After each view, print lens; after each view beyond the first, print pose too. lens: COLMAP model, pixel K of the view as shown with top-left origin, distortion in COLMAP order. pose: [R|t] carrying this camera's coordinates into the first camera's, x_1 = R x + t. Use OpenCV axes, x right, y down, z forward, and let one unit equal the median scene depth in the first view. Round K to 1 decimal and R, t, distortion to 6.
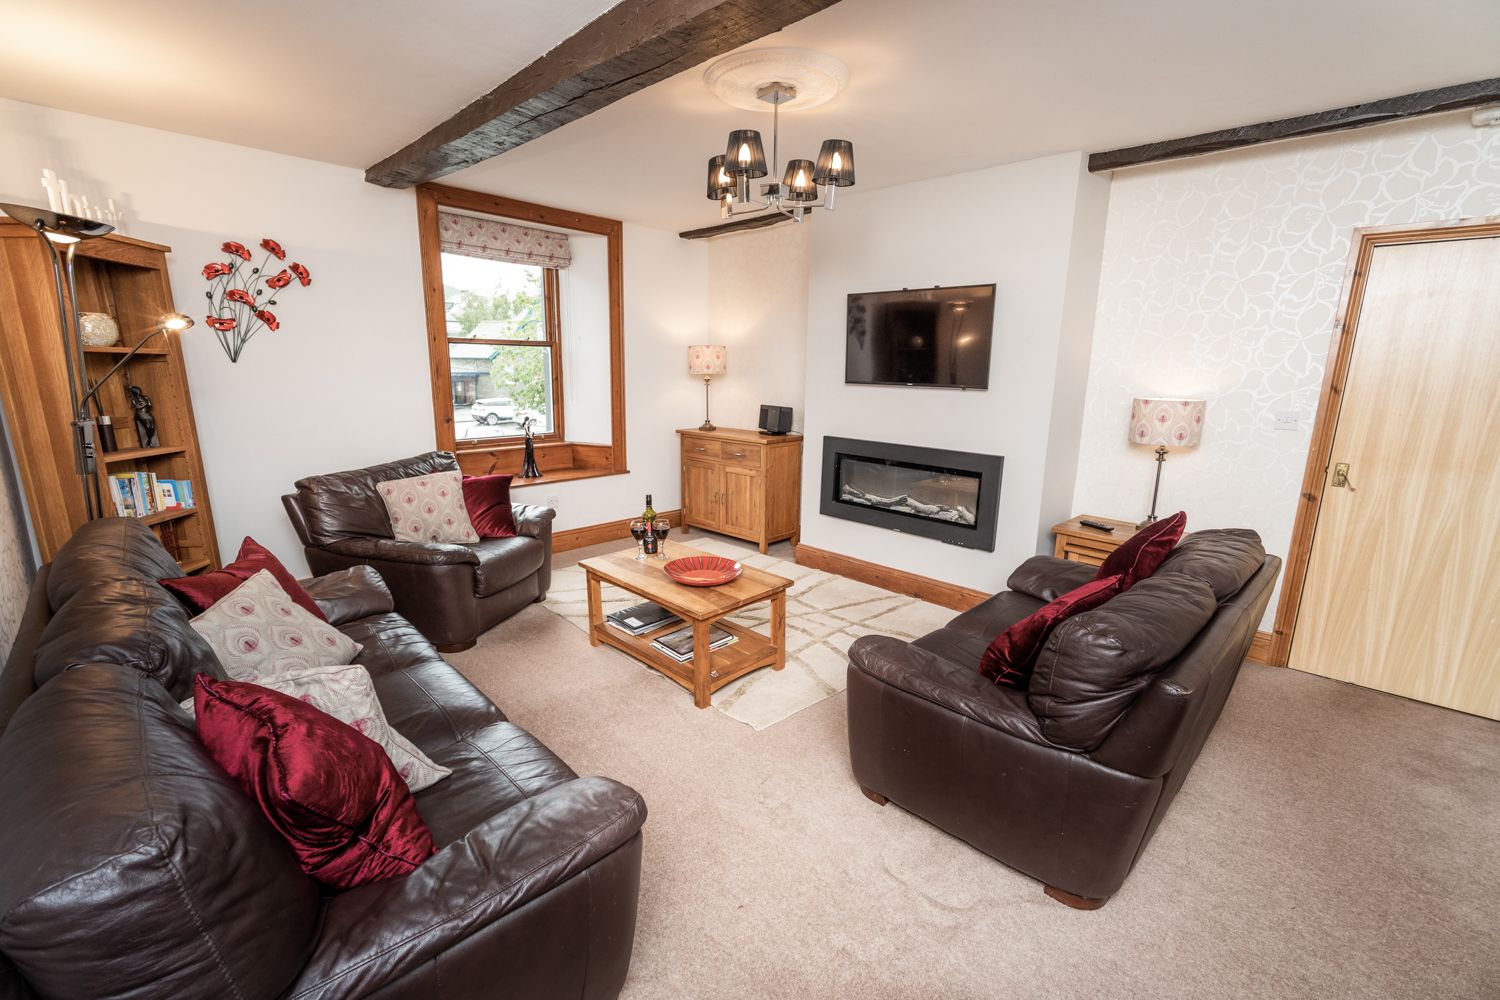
lens RADIAL K [[674.8, 0, 770.9], [0, 674.8, 503.2], [0, 0, 1]] dist [-0.000016, 0.001102]
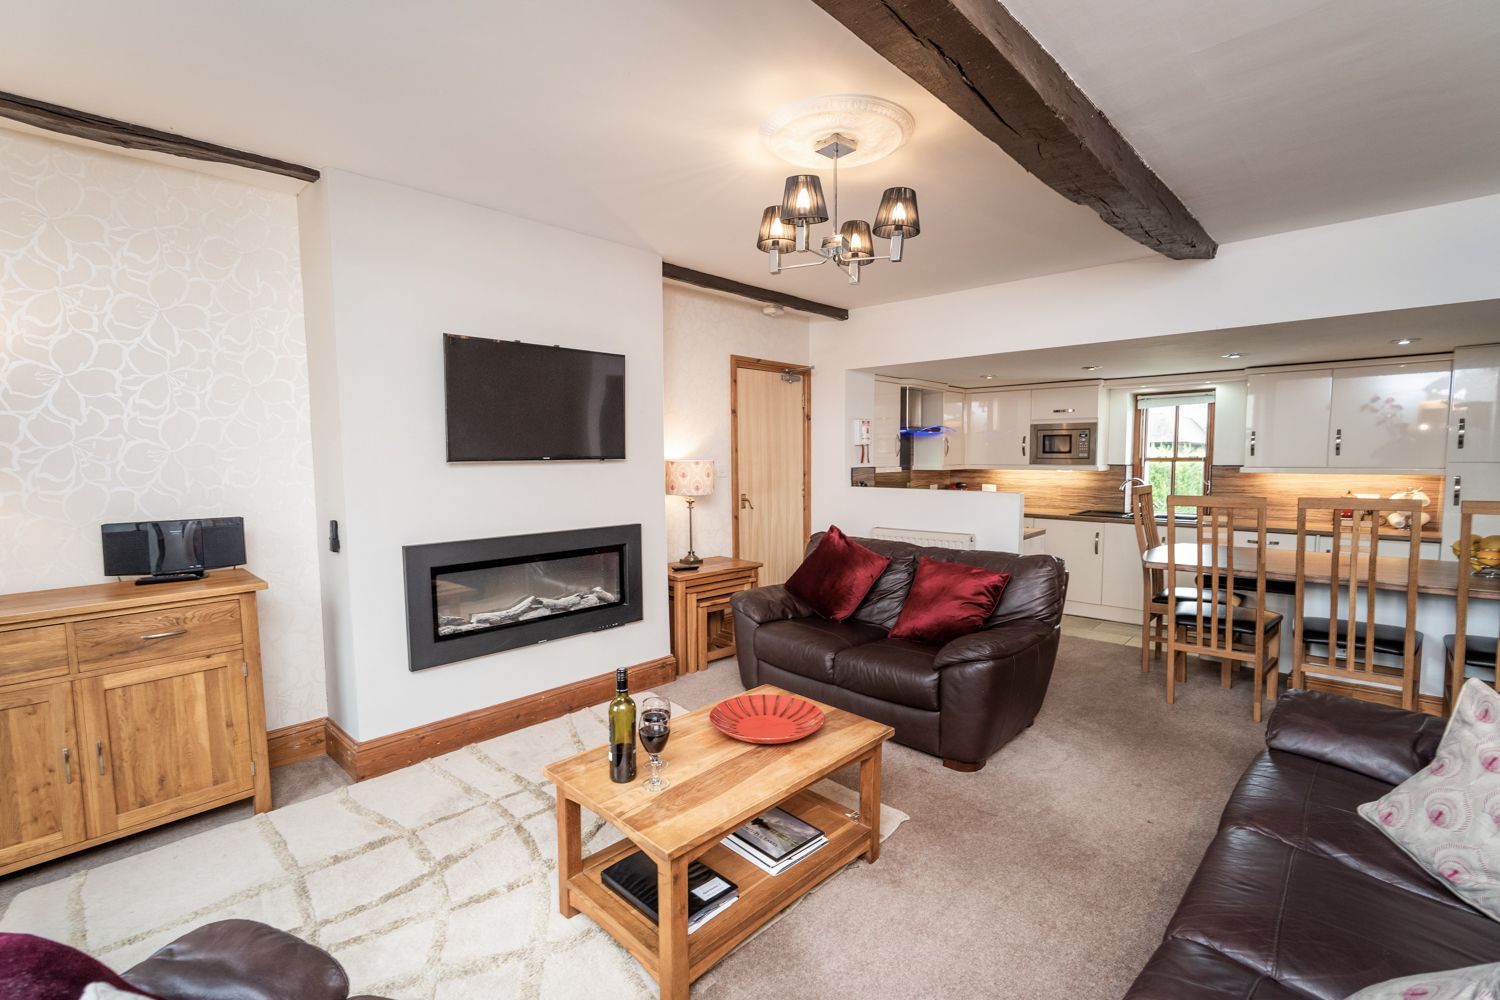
lens RADIAL K [[674.8, 0, 770.9], [0, 674.8, 503.2], [0, 0, 1]] dist [-0.000016, 0.001102]
pose [[-0.005536, -0.077369, 0.996987, -0.639157], [0.235613, 0.968832, 0.076493, -0.123897], [-0.971831, 0.235326, 0.012865, 0.757039]]
